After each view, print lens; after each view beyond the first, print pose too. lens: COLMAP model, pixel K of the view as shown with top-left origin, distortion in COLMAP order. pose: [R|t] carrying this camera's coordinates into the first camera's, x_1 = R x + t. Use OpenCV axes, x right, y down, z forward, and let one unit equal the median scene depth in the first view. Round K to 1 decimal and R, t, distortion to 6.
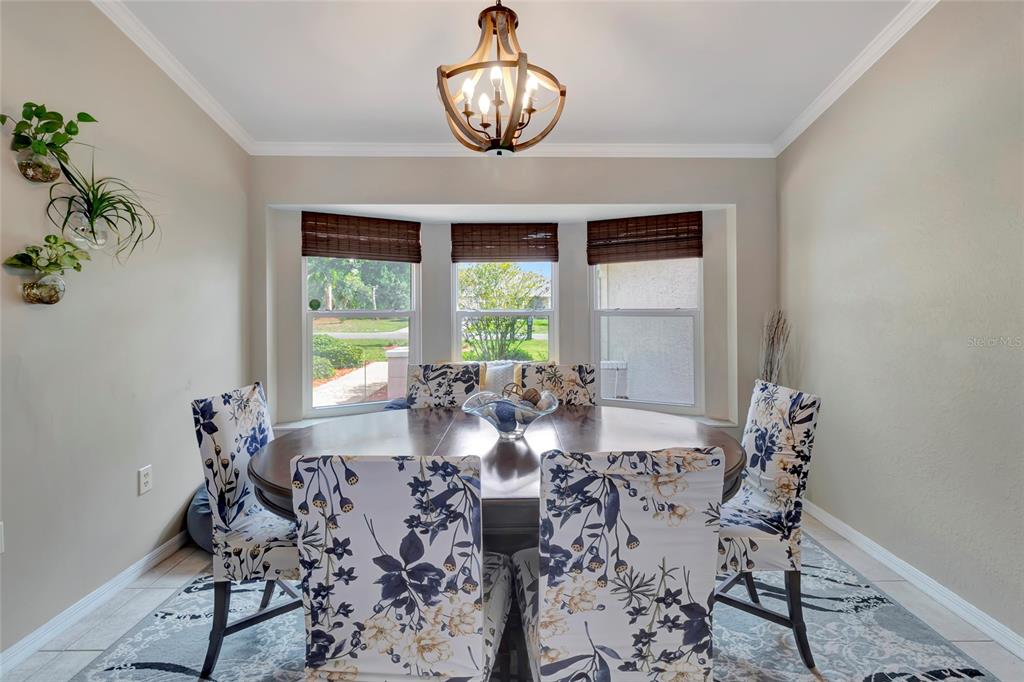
lens RADIAL K [[478.5, 0, 517.7], [0, 478.5, 308.4], [0, 0, 1]] dist [0.004735, 0.000385]
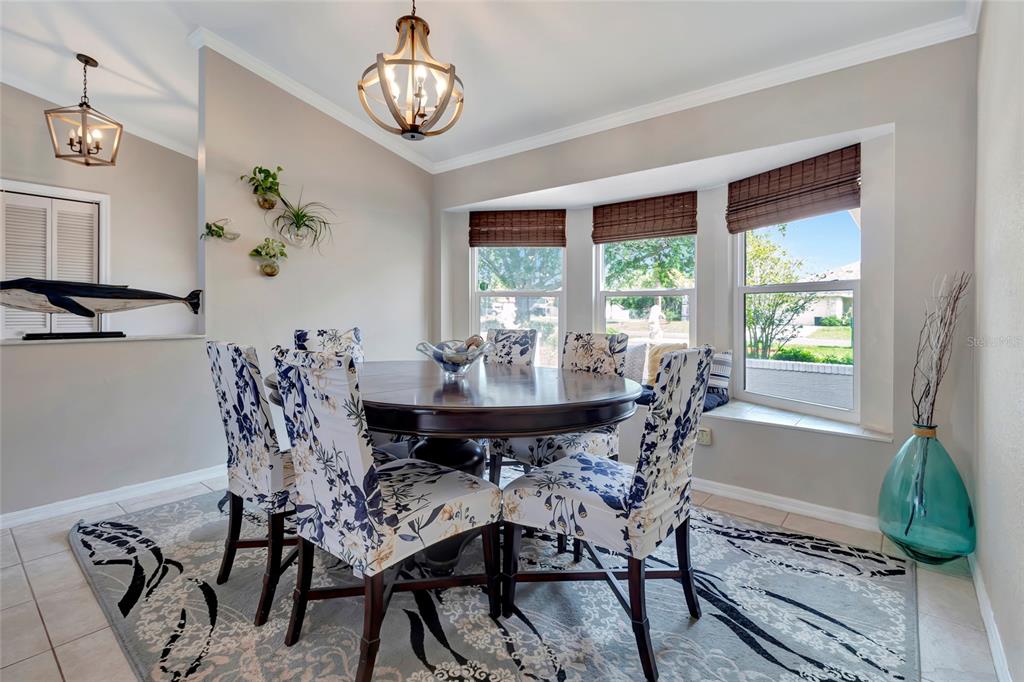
lens RADIAL K [[473.2, 0, 514.0], [0, 473.2, 316.4], [0, 0, 1]] dist [0.002172, 0.000150]
pose [[0.767995, 0.016857, -0.640234, 0.583579], [-0.008901, 0.999838, 0.015649, 0.070476], [0.640394, -0.006319, 0.768020, 0.144475]]
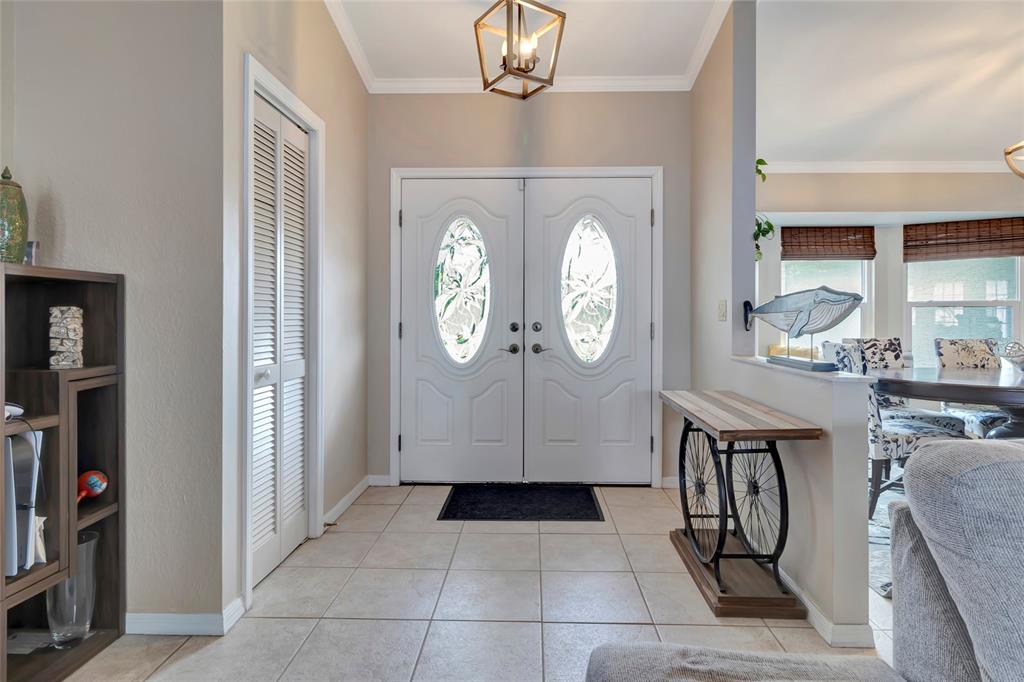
lens RADIAL K [[526.6, 0, 512.3], [0, 526.6, 356.0], [0, 0, 1]] dist [-0.001841, -0.000895]
pose [[0.999415, 0.007782, -0.033307, -1.097462], [-0.005467, 0.997599, 0.069041, 0.074365], [0.033764, -0.068818, 0.997058, -0.455567]]
